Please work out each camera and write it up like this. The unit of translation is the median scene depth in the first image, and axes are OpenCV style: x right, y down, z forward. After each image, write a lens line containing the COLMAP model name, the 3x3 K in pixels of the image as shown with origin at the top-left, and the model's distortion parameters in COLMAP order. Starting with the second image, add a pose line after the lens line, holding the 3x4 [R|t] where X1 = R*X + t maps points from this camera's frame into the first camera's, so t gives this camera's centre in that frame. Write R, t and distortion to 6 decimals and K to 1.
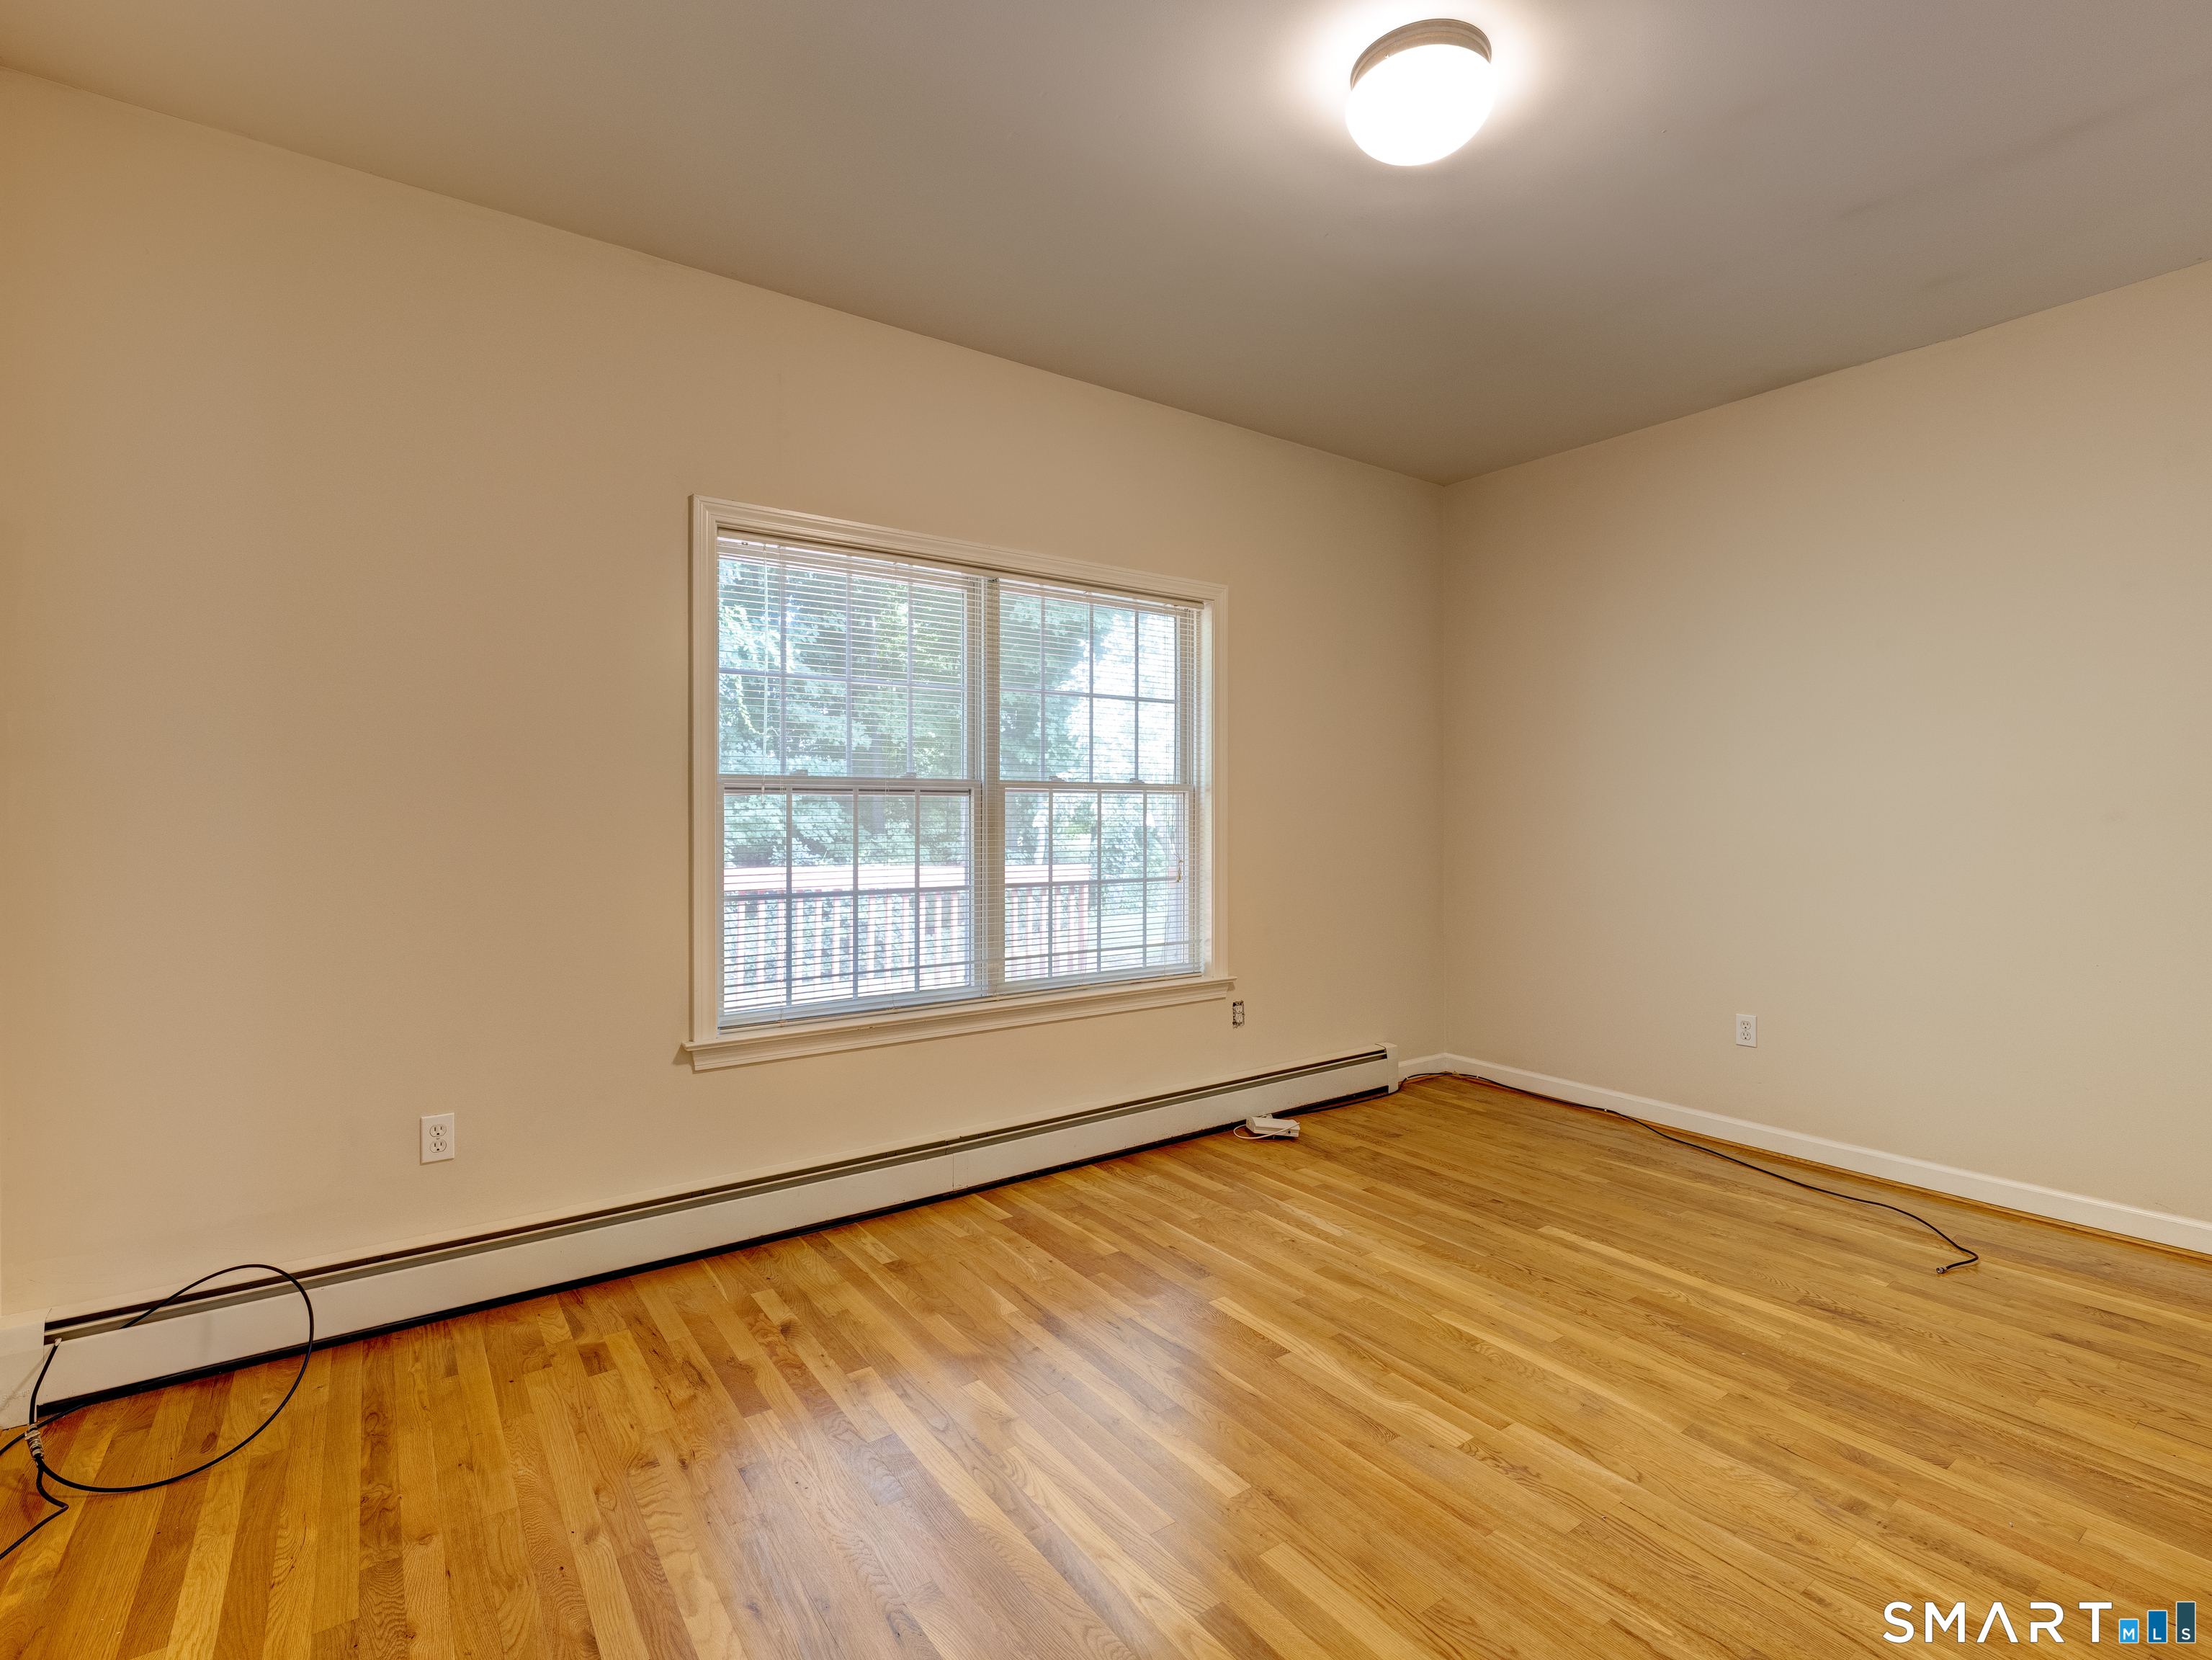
lens RADIAL K [[1018.4, 0, 1120.0], [0, 1018.4, 823.9], [0, 0, 1]] dist [-0.003624, -0.000024]
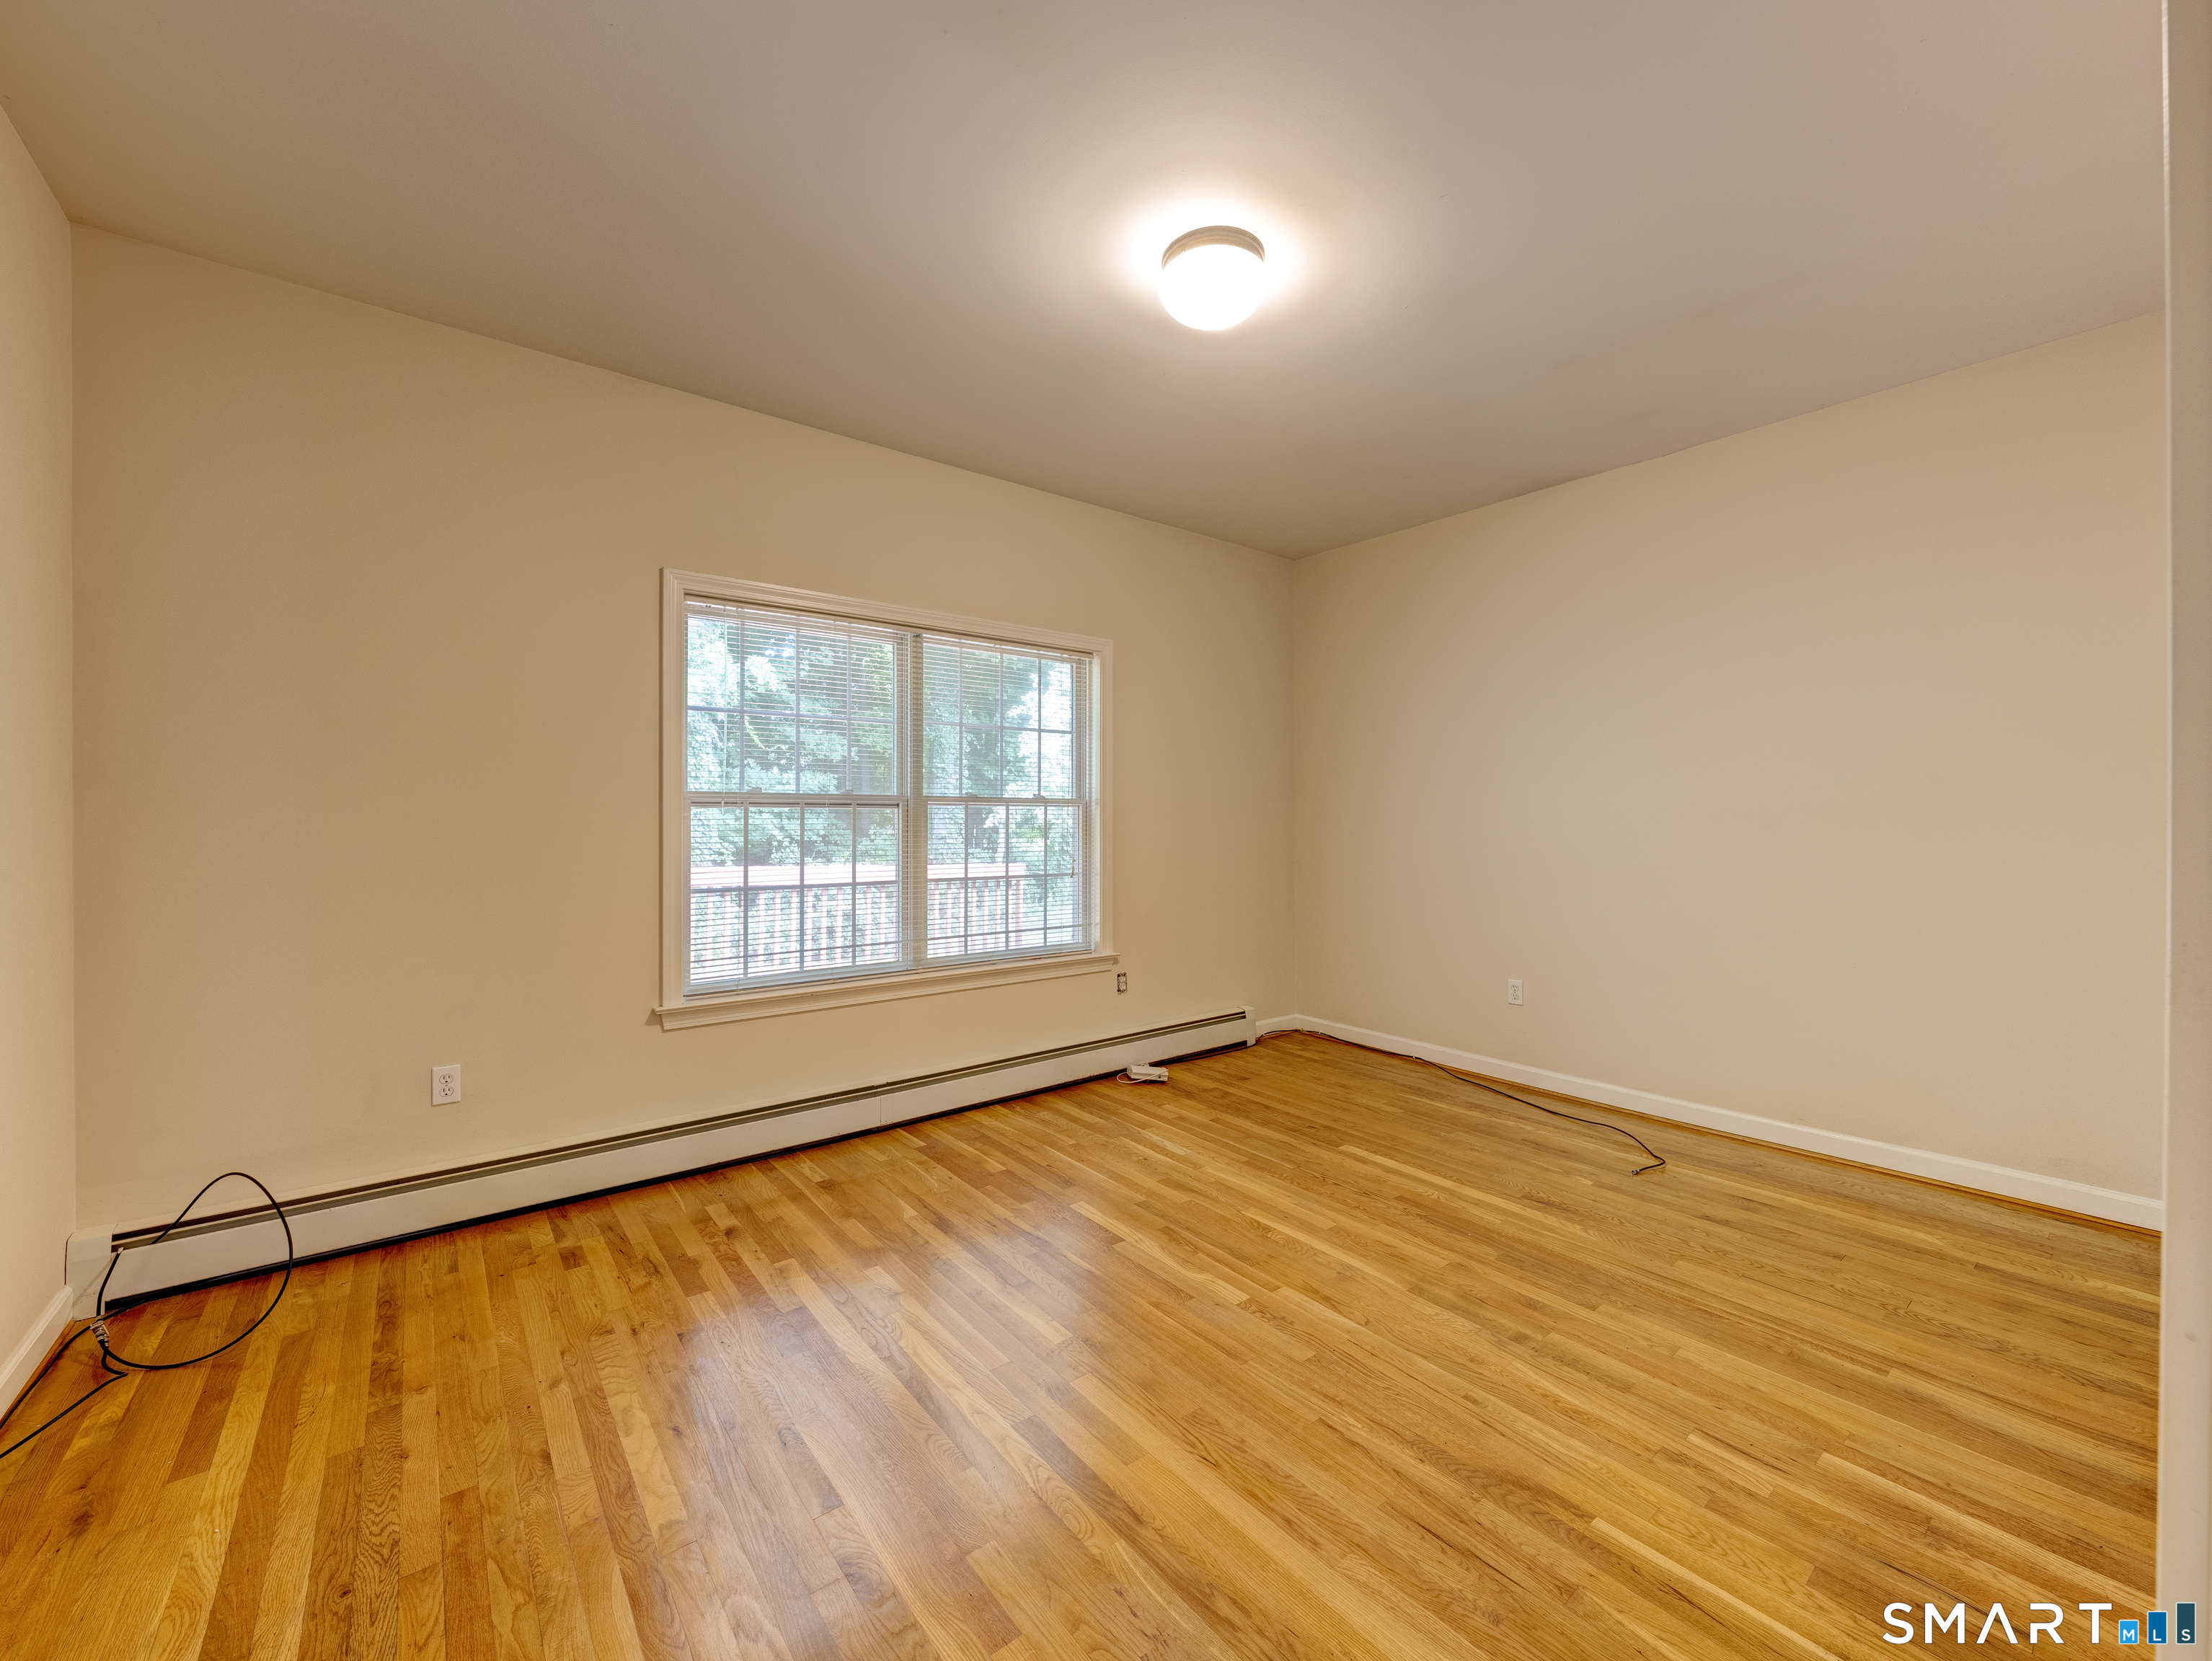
lens RADIAL K [[863.1, 0, 1113.4], [0, 863.1, 820.3], [0, 0, 1]] dist [-0.002414, -0.000315]
pose [[0.999032, -0.000544, 0.043988, 0.096512], [0.000975, 0.999952, -0.009783, -0.003251], [-0.043980, 0.009817, 0.998984, -0.090477]]
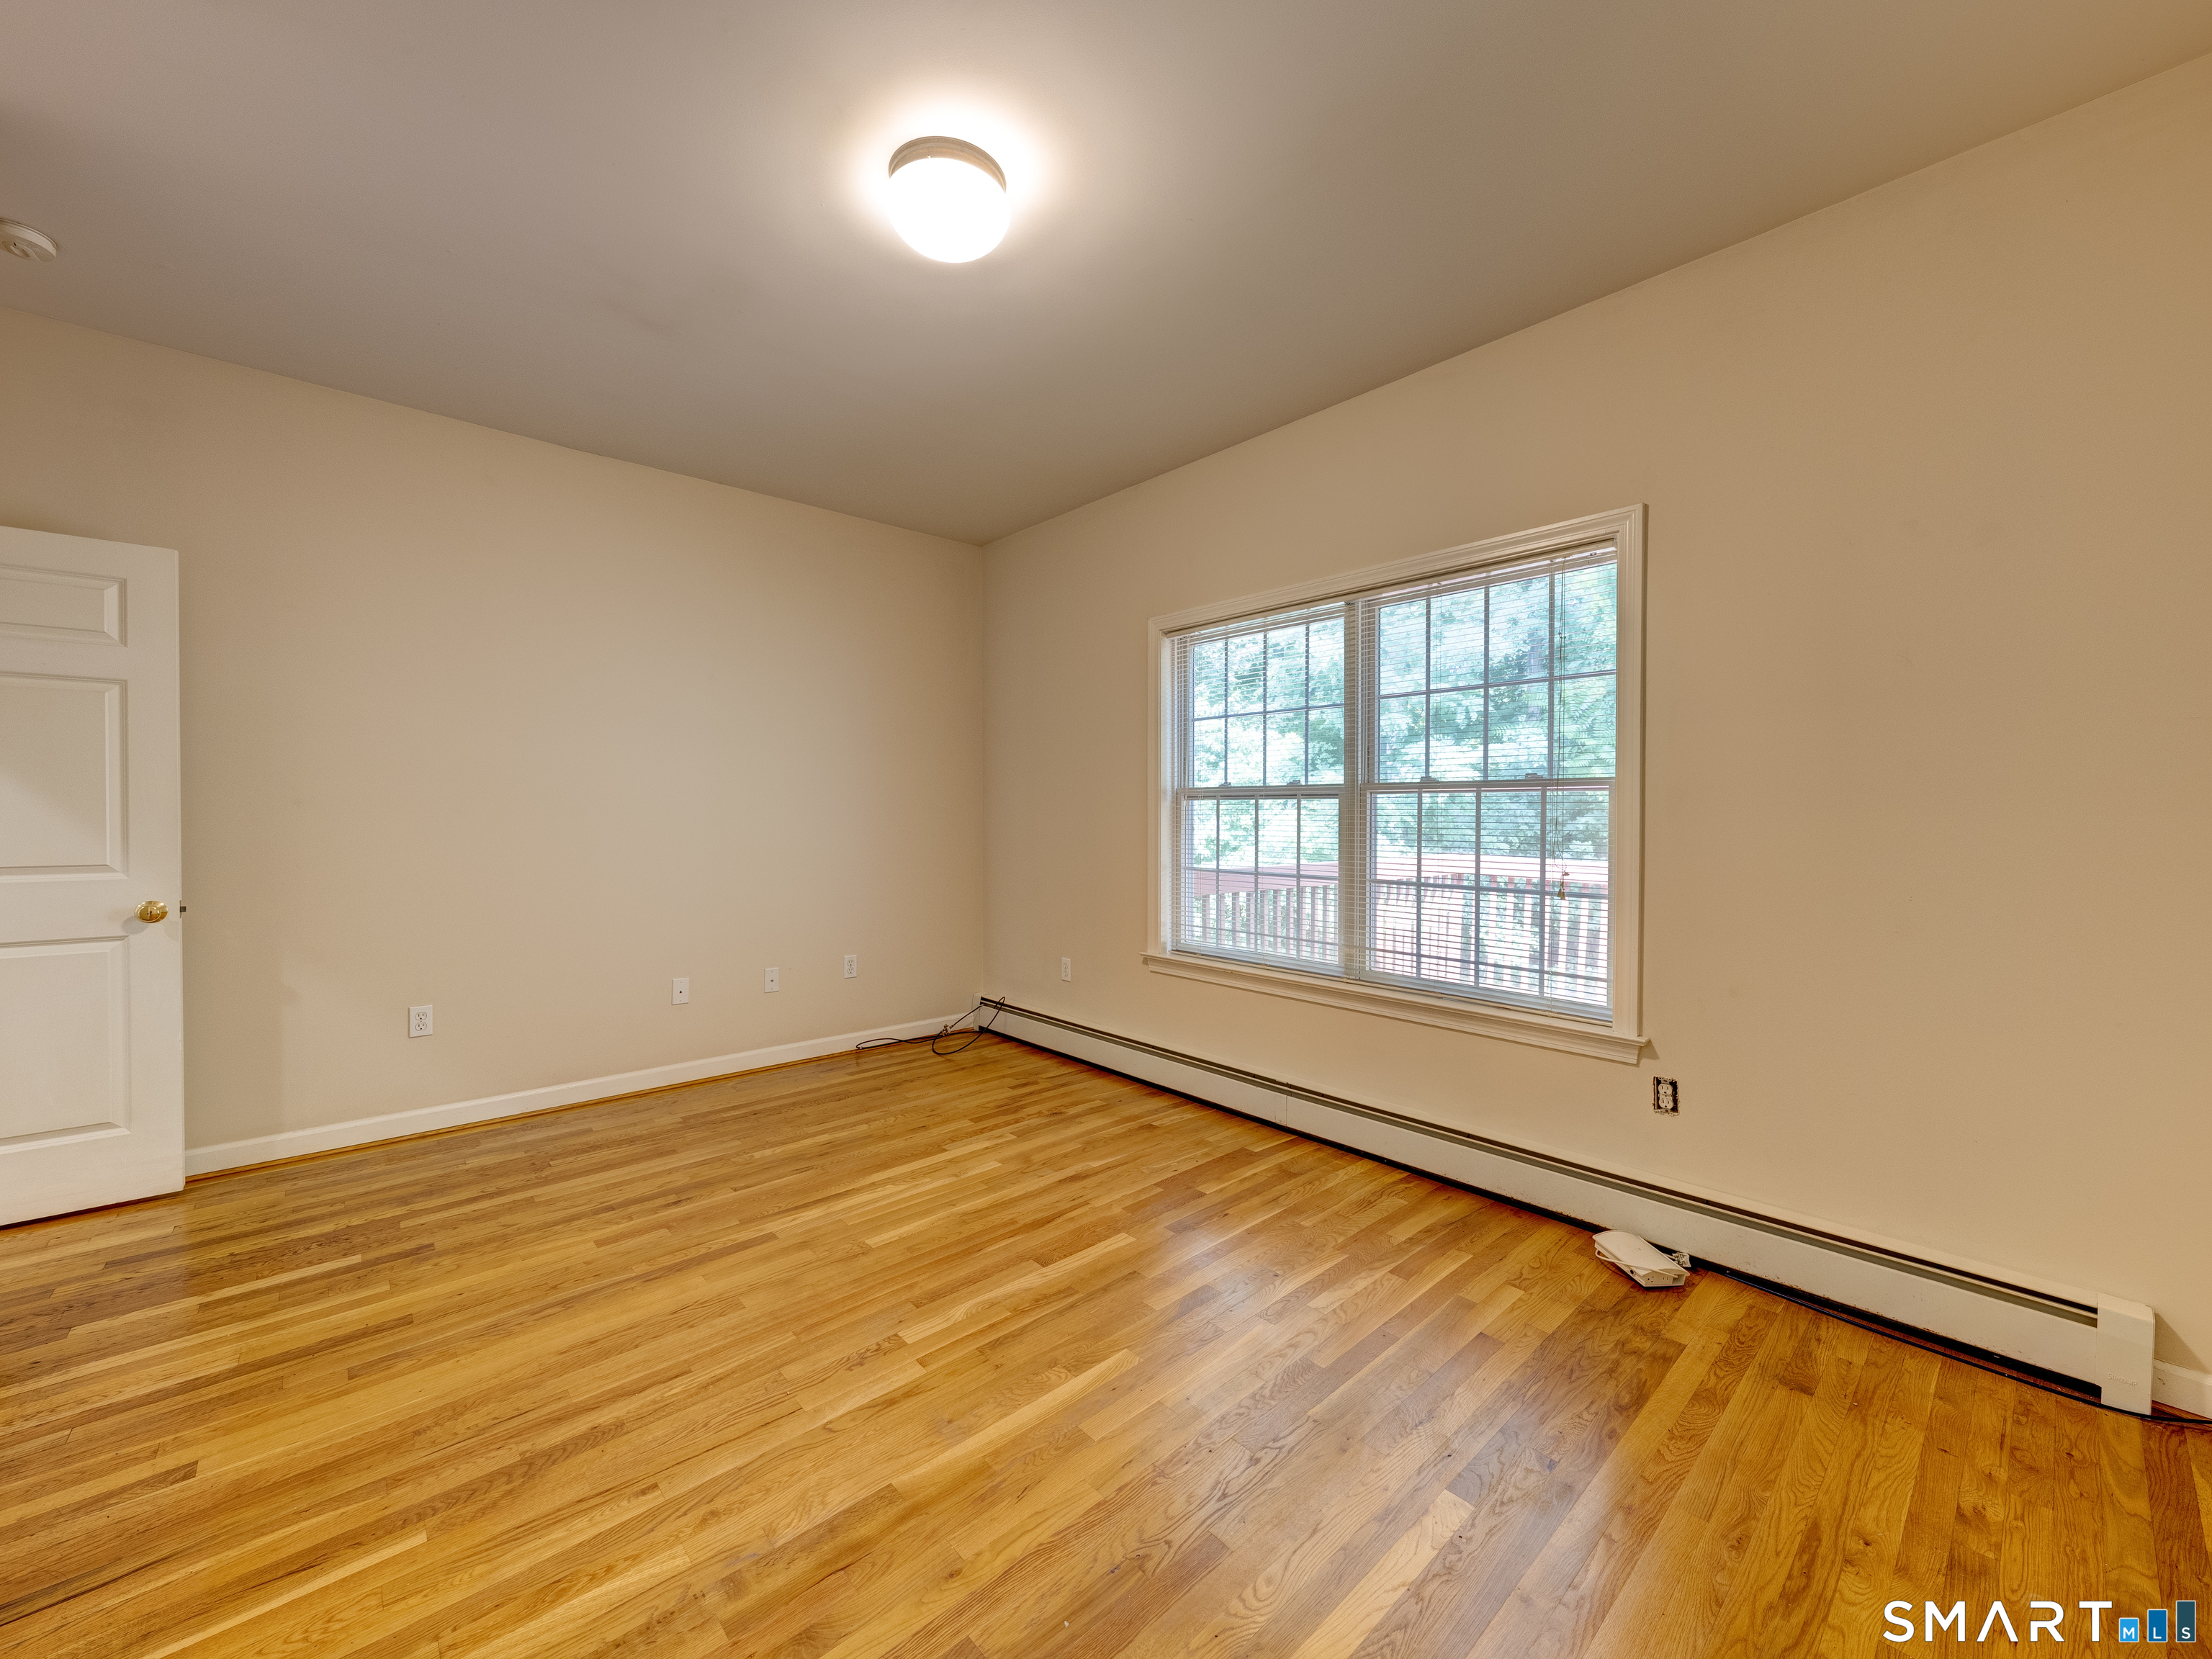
lens RADIAL K [[847.6, 0, 1102.0], [0, 847.6, 828.3], [0, 0, 1]] dist [-0.002749, -0.000063]
pose [[0.121492, 0.018851, -0.992413, 1.059861], [-0.010434, 0.999789, 0.017713, -0.010870], [0.992538, 0.008203, 0.121663, 0.870089]]
